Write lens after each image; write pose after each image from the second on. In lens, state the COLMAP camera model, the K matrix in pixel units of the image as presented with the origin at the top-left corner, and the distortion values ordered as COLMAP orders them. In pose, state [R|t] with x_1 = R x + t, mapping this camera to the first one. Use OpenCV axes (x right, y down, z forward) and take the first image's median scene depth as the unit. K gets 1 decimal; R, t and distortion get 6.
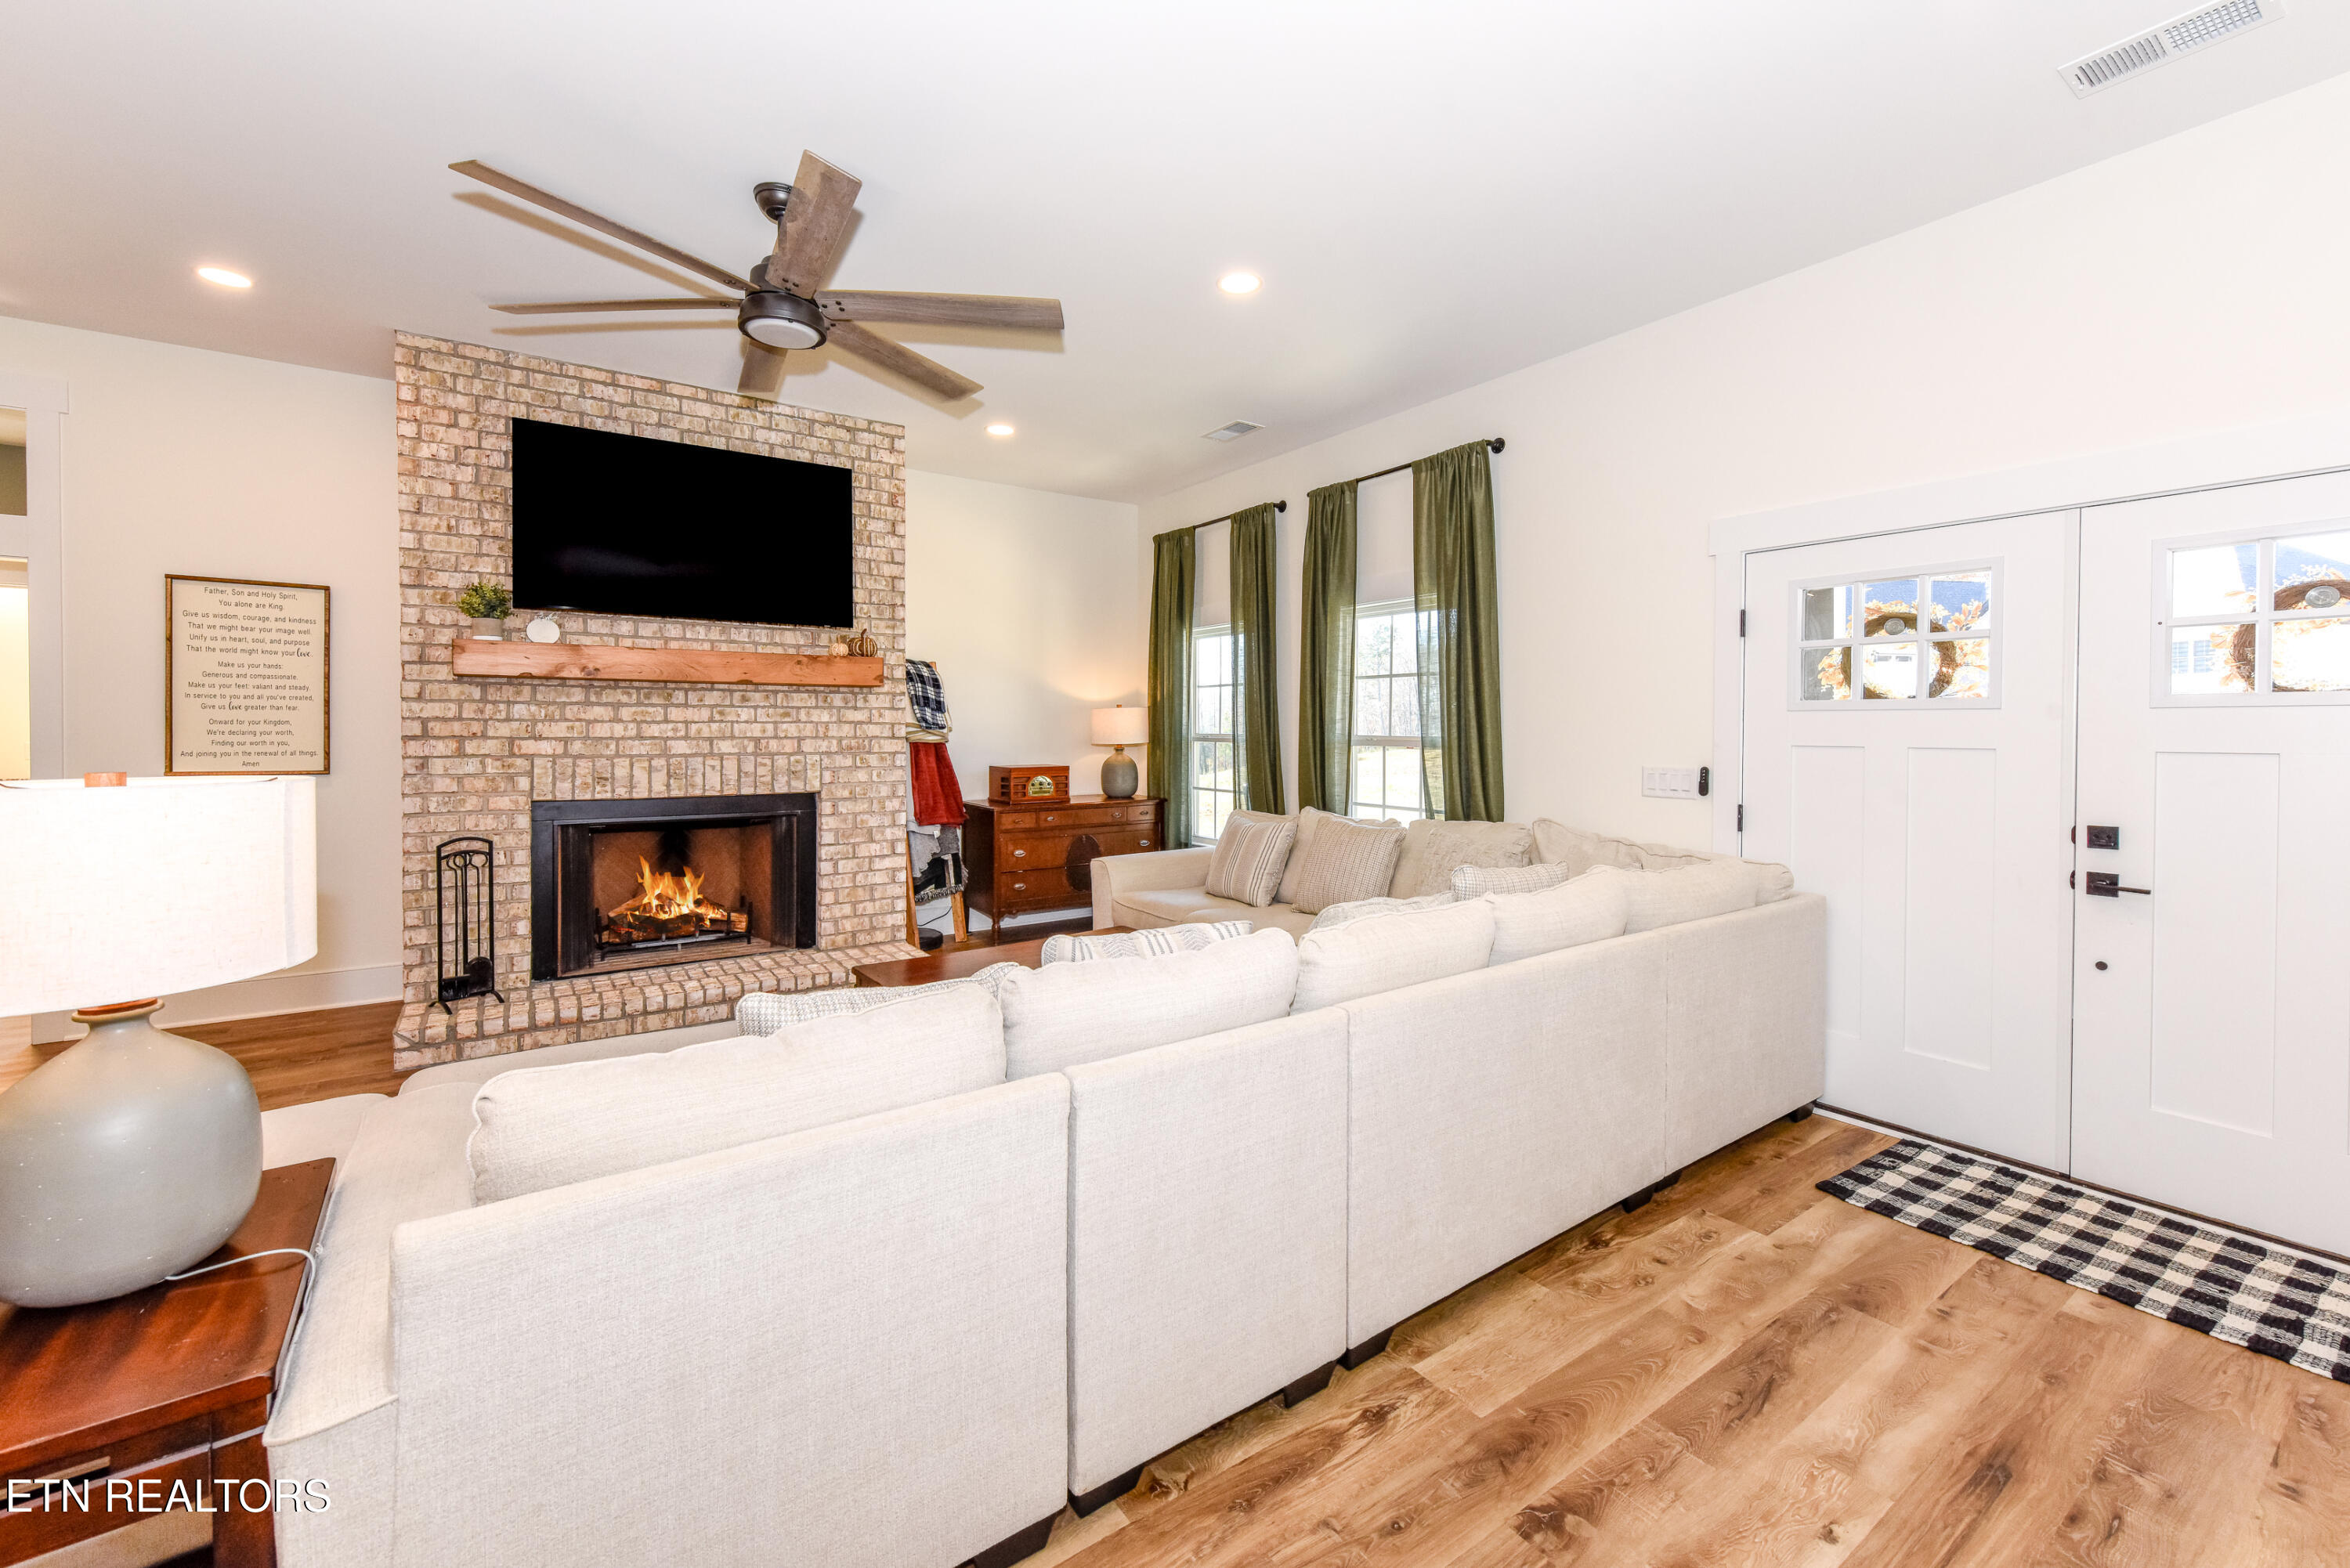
lens RADIAL K [[950.0, 0, 1235.2], [0, 950.0, 740.1], [0, 0, 1]] dist [0.029768, -0.001643]
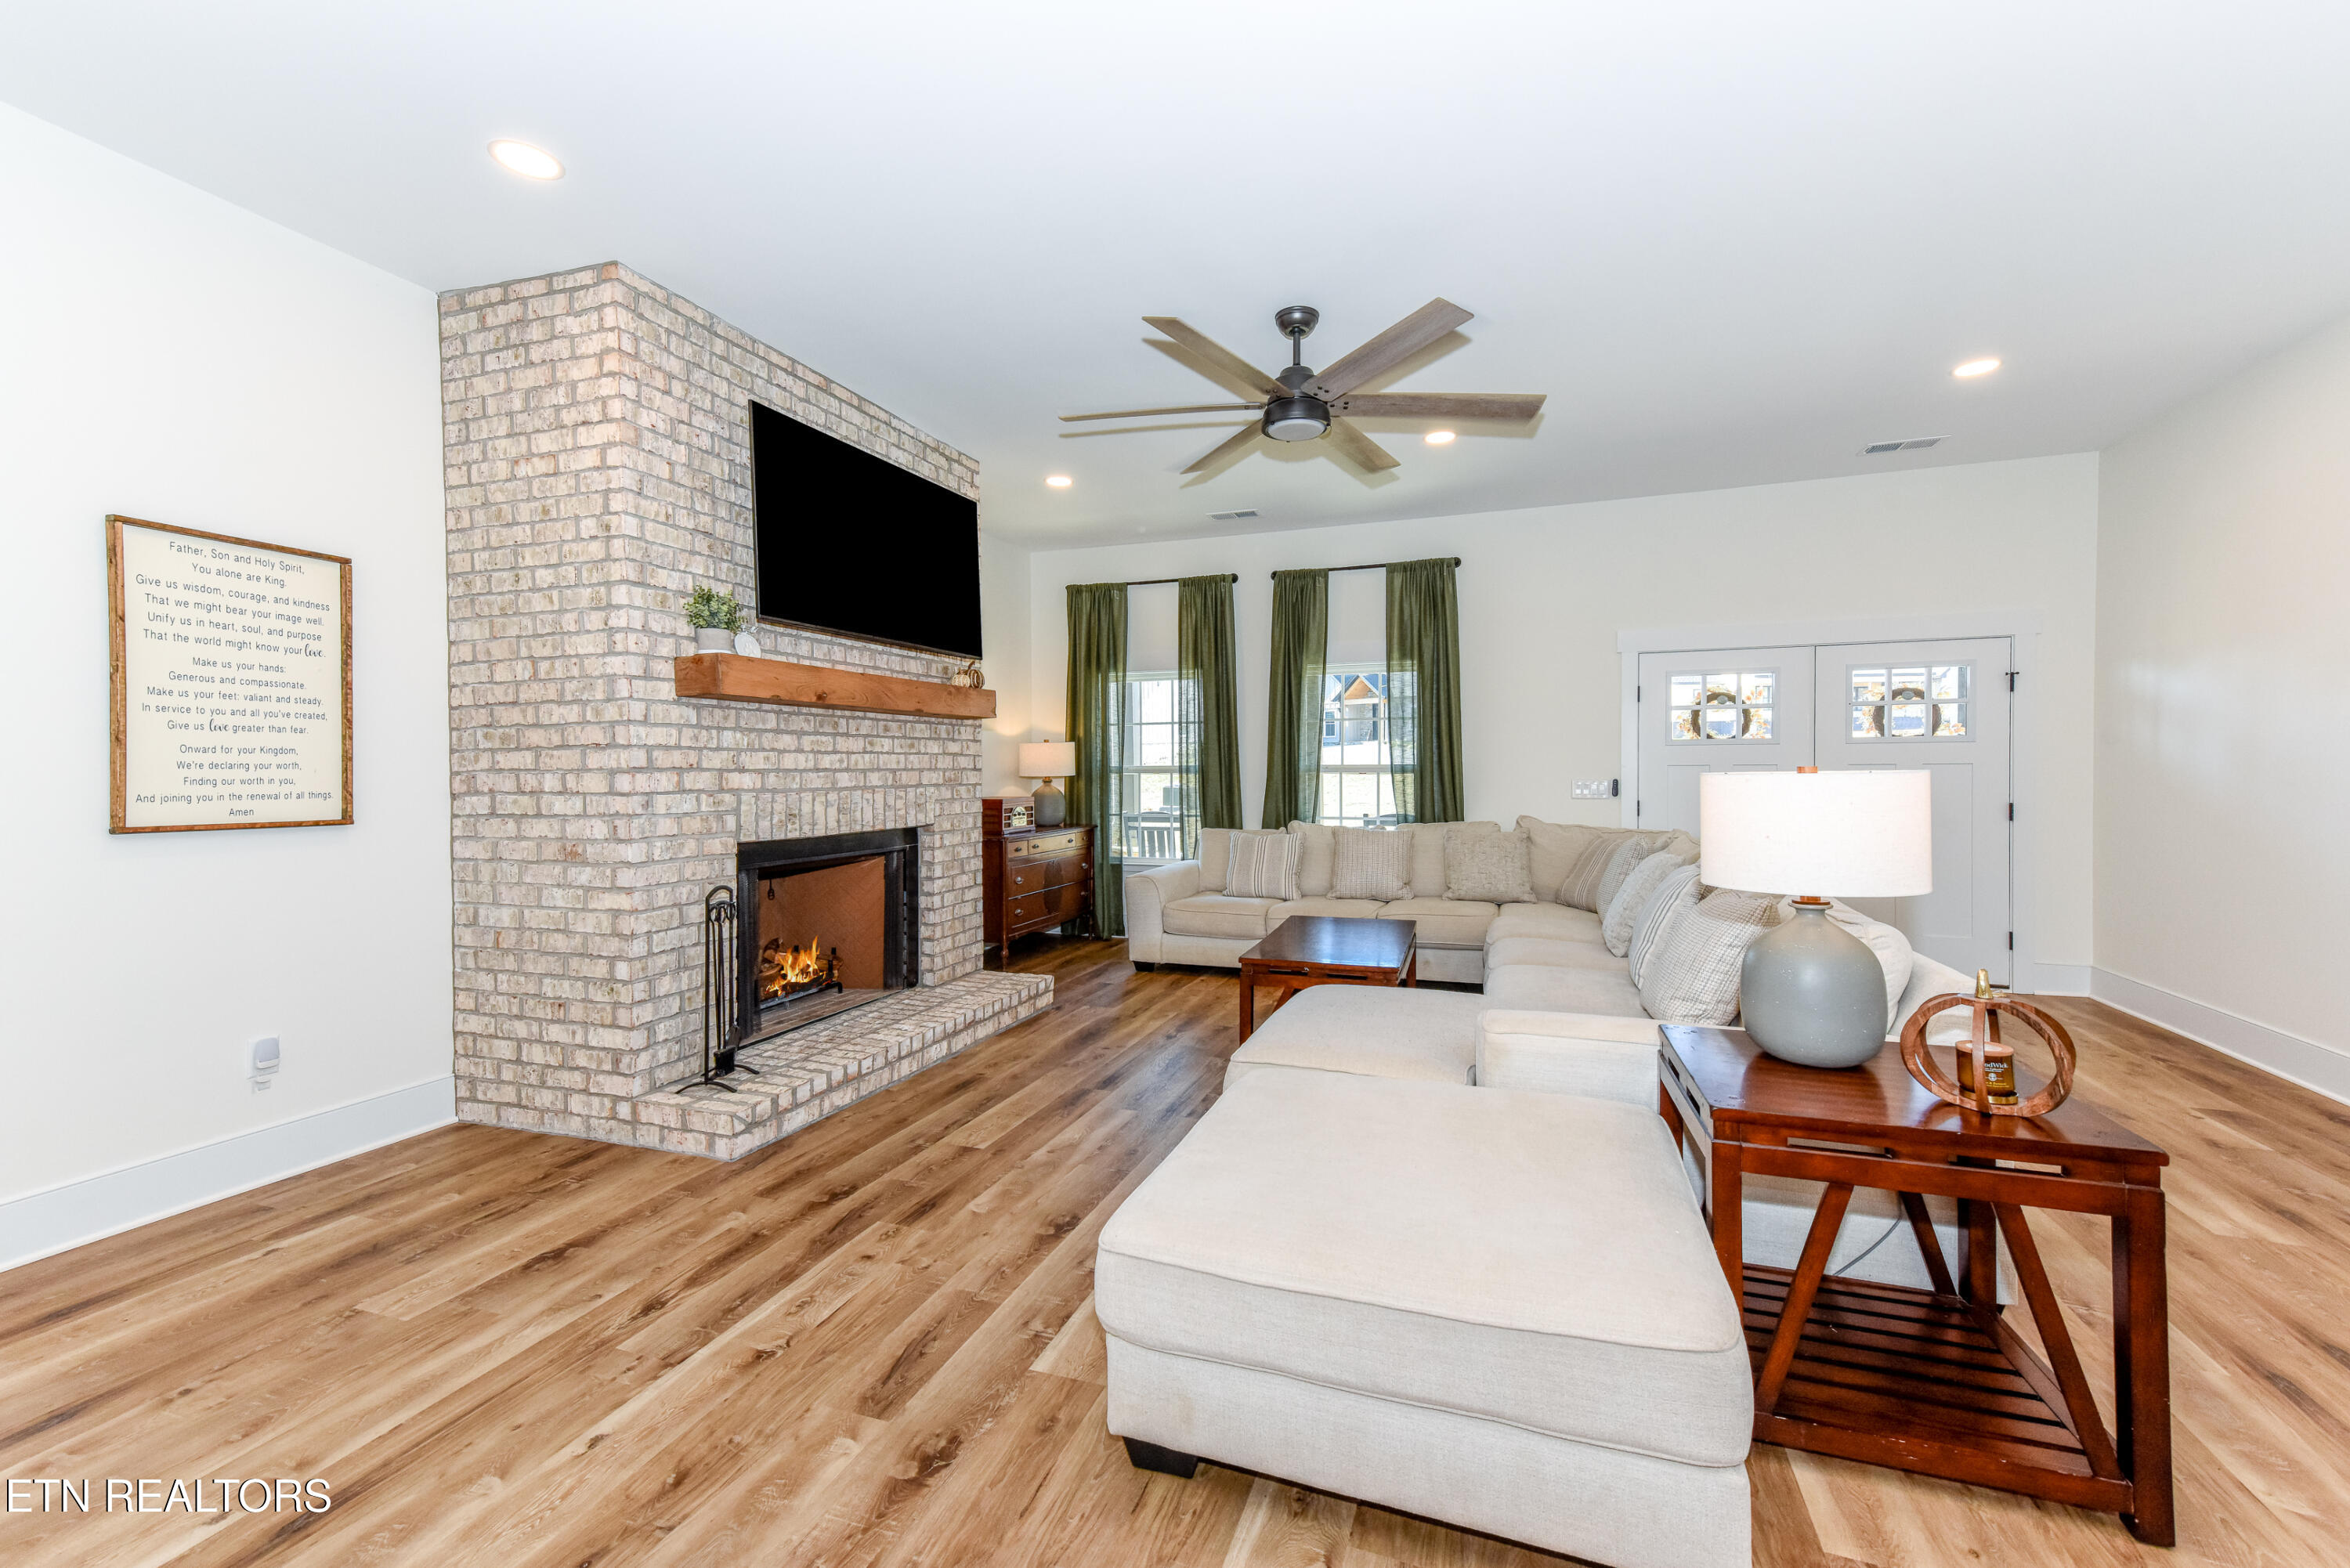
lens RADIAL K [[950.0, 0, 1125.9], [0, 950.0, 783.8], [0, 0, 1]] dist [0.029768, -0.001643]
pose [[0.810771, -0.015788, 0.585151, -0.909866], [0.014423, 0.999872, 0.006993, 0.008971], [-0.585186, 0.002771, 0.810894, 0.100204]]
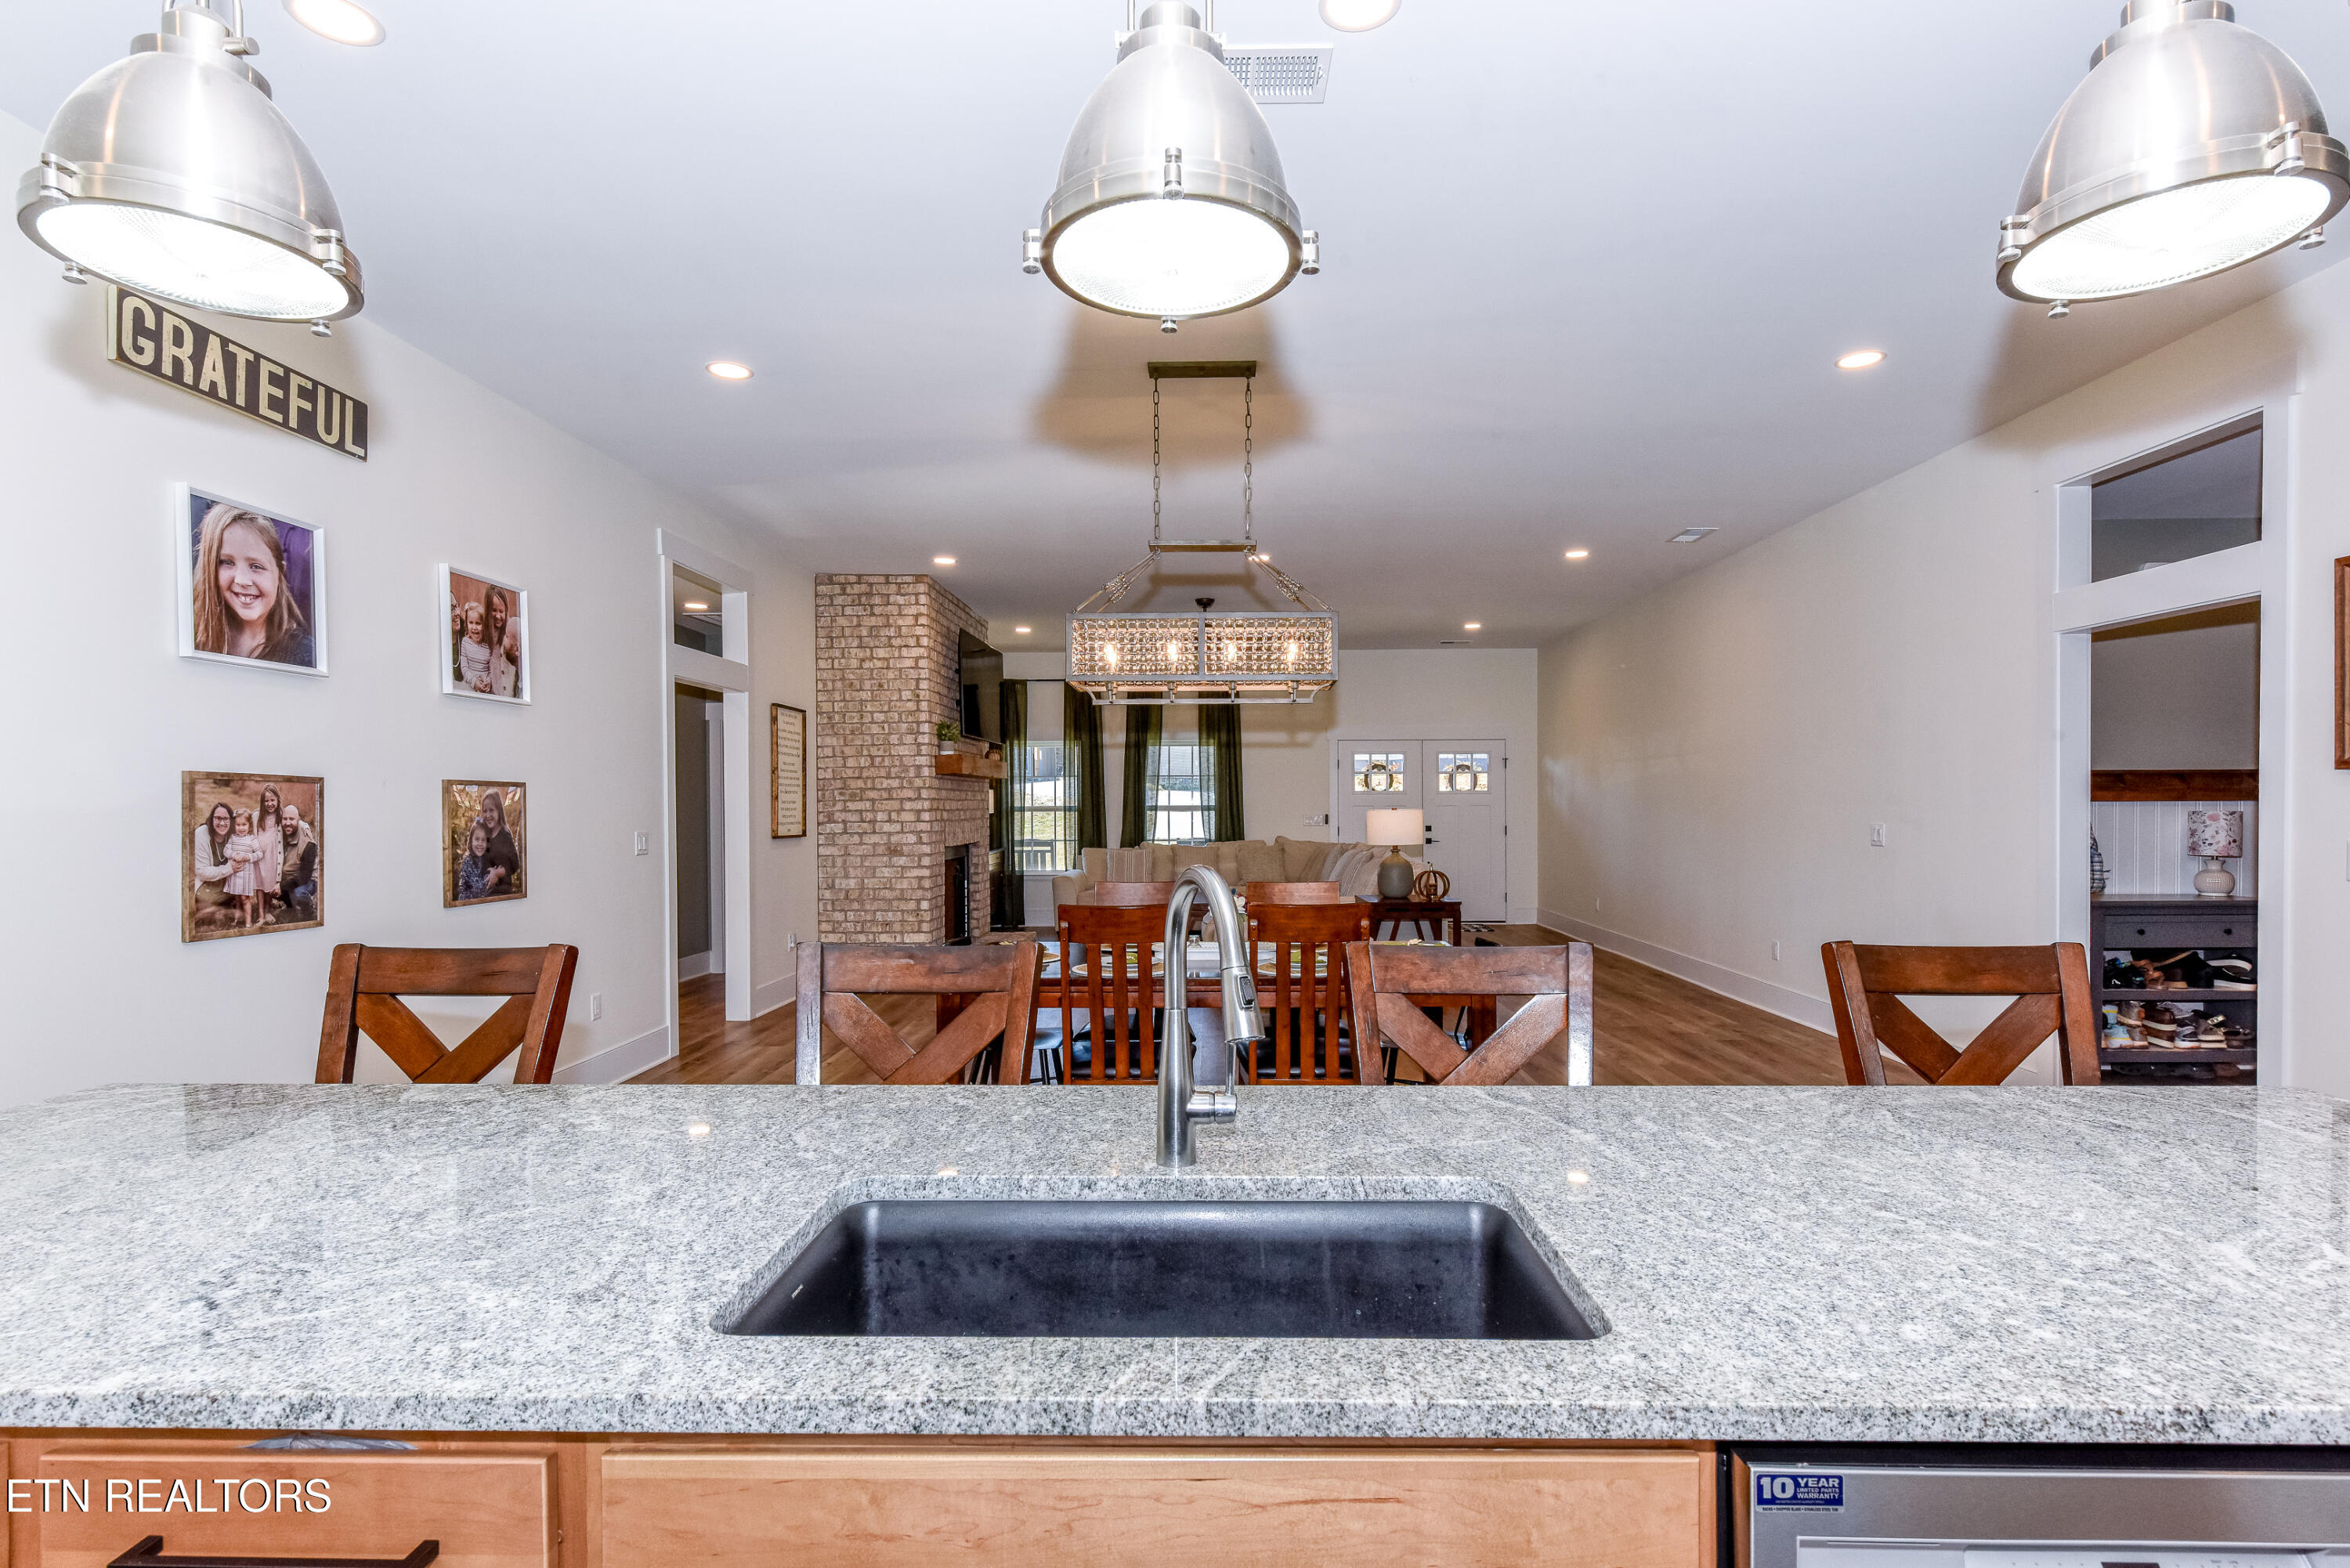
lens RADIAL K [[1124.8, 0, 1192.5], [0, 1124.8, 816.3], [0, 0, 1]] dist [0.009032, -0.003565]
pose [[0.537003, -0.015465, 0.843438, -1.948472], [0.017348, 0.999823, 0.007287, 0.002802], [-0.843402, 0.010719, 0.537177, -0.358906]]
